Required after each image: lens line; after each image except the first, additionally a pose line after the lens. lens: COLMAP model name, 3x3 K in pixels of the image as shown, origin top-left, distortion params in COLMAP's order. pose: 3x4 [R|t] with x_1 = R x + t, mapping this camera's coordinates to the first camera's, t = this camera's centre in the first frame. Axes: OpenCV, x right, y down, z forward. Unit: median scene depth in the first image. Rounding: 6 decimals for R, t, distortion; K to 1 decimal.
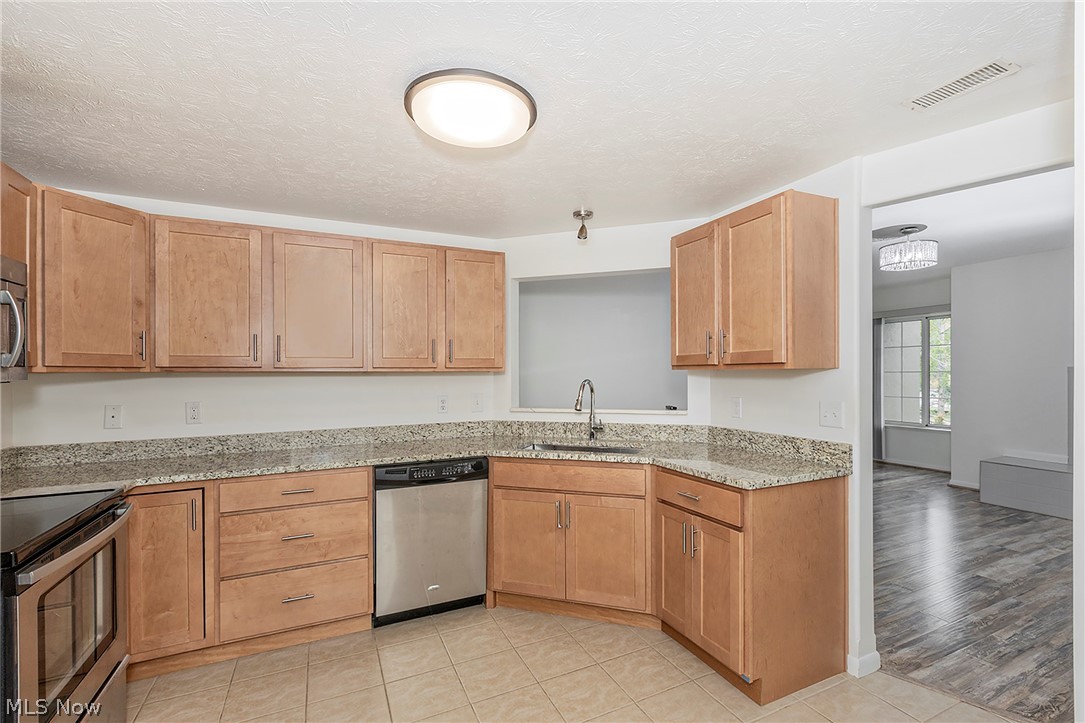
lens RADIAL K [[495.5, 0, 542.2], [0, 495.5, 371.6], [0, 0, 1]] dist [0.000426, -0.000403]
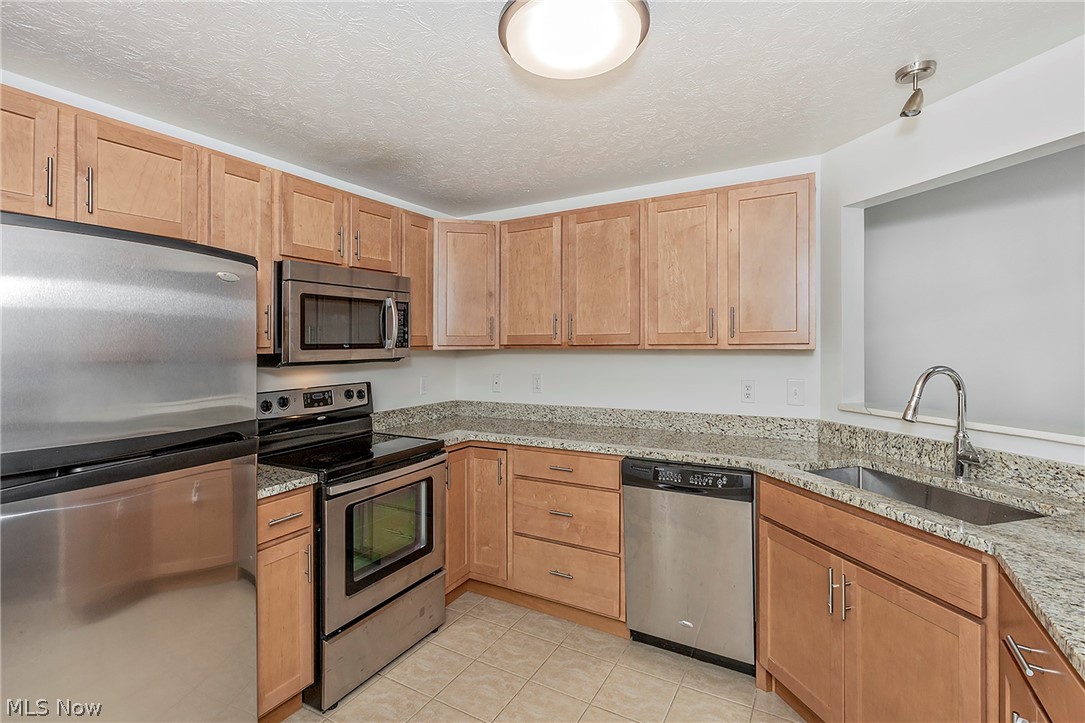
lens RADIAL K [[521.7, 0, 518.7], [0, 521.7, 337.8], [0, 0, 1]] dist [-0.001469, -0.000715]
pose [[0.571091, -0.012766, -0.820787, 0.293674], [0.008232, 0.999918, -0.009824, -0.013087], [0.820845, -0.001146, 0.571150, 0.283150]]
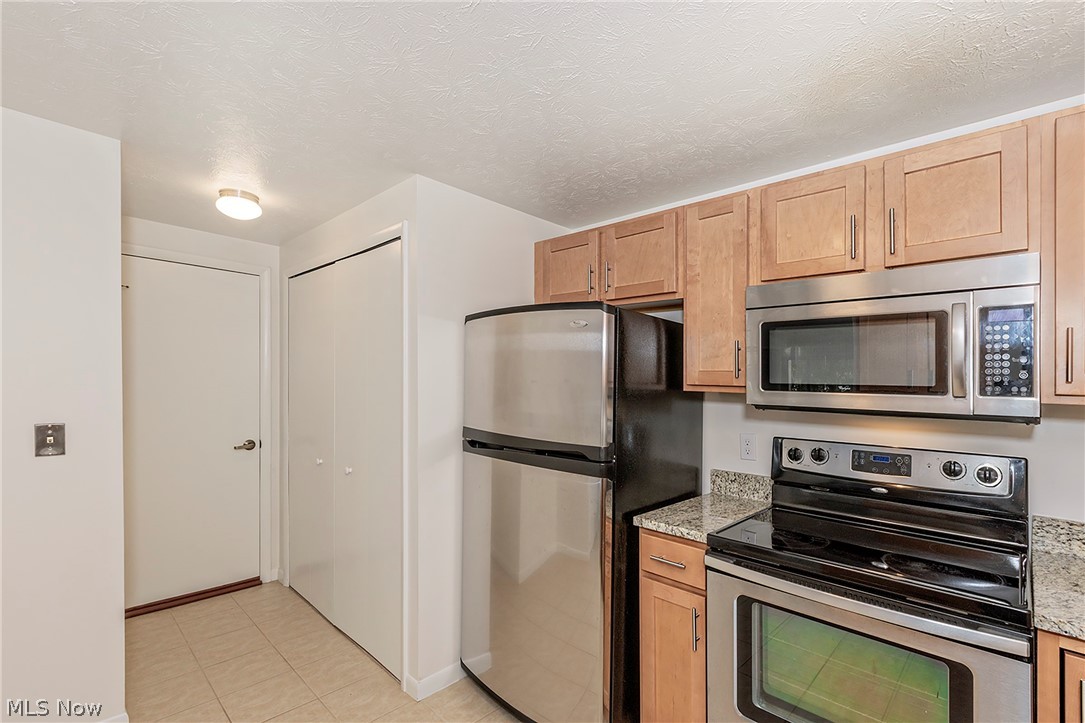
lens RADIAL K [[495.5, 0, 537.3], [0, 495.5, 361.0], [0, 0, 1]] dist [0.000426, -0.000403]
pose [[-0.935990, -0.023997, -0.351207, -0.015398], [-0.013227, 0.999367, -0.033033, -0.017279], [0.351777, -0.026273, -0.935715, 0.876120]]
